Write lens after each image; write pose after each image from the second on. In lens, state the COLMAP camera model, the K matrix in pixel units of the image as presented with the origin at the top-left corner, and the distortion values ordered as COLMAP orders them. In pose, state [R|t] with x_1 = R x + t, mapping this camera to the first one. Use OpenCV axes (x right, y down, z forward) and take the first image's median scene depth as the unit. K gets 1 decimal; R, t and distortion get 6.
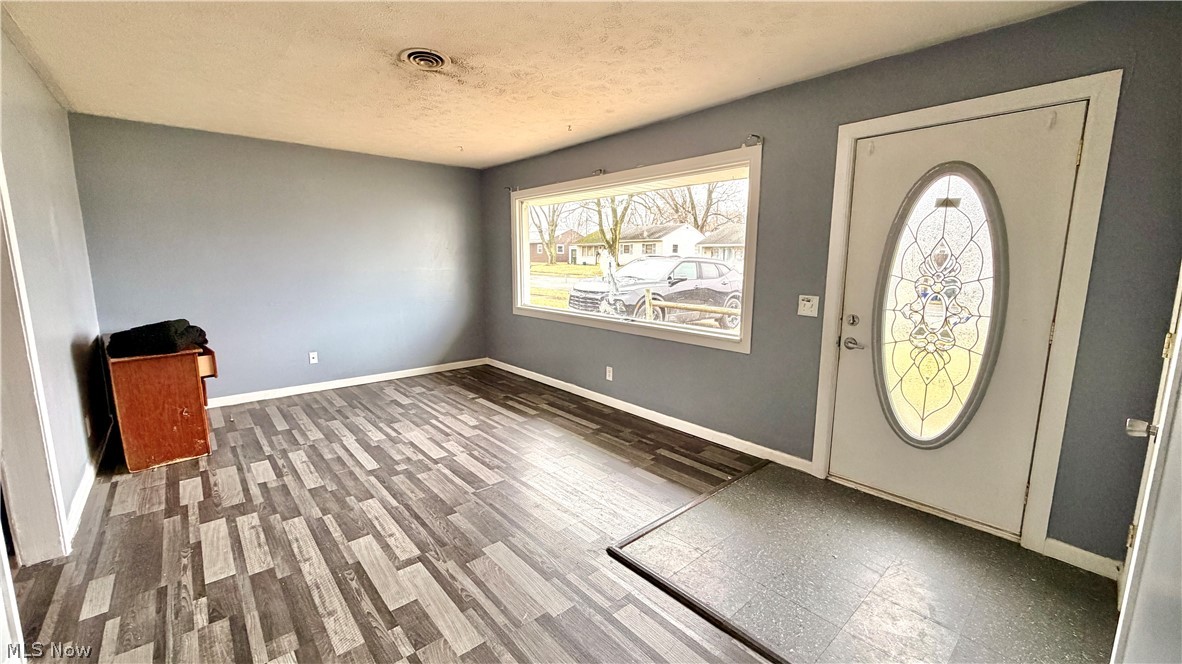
lens RADIAL K [[470.7, 0, 590.1], [0, 470.7, 330.8], [0, 0, 1]] dist [0.000103, 0.000192]
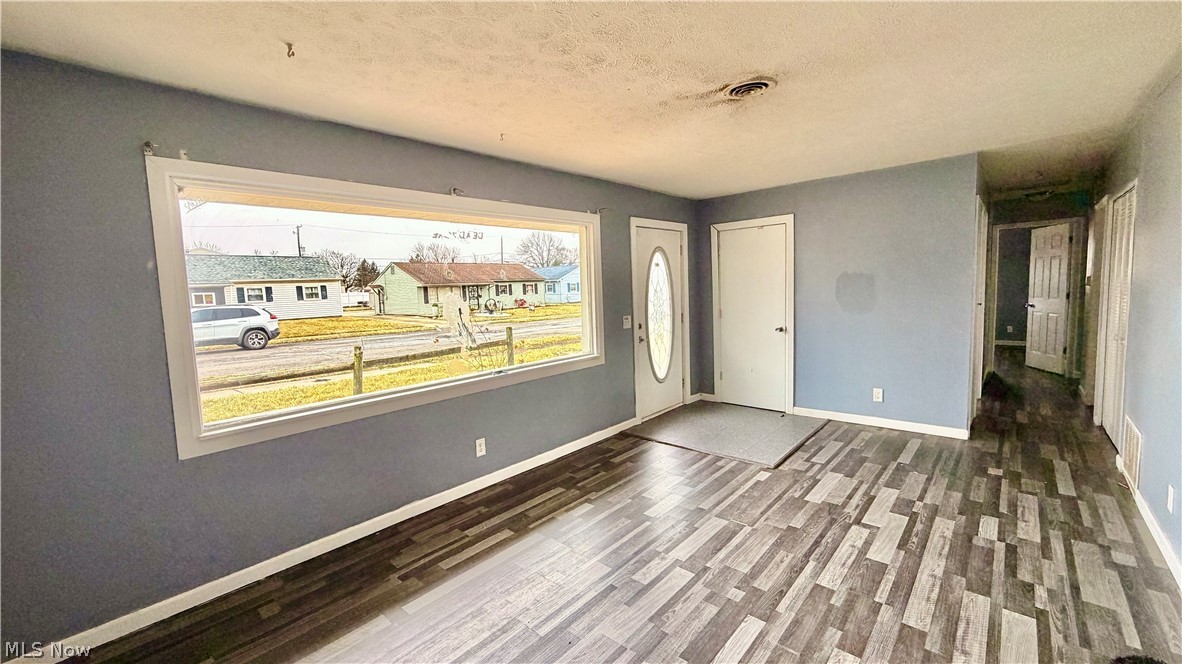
lens RADIAL K [[470.7, 0, 590.1], [0, 470.7, 330.8], [0, 0, 1]] dist [0.000103, 0.000192]
pose [[-0.120647, -0.093996, 0.988235, -1.221328], [0.187585, 0.975413, 0.115678, -0.257357], [-0.974811, 0.199335, -0.100049, 1.421693]]
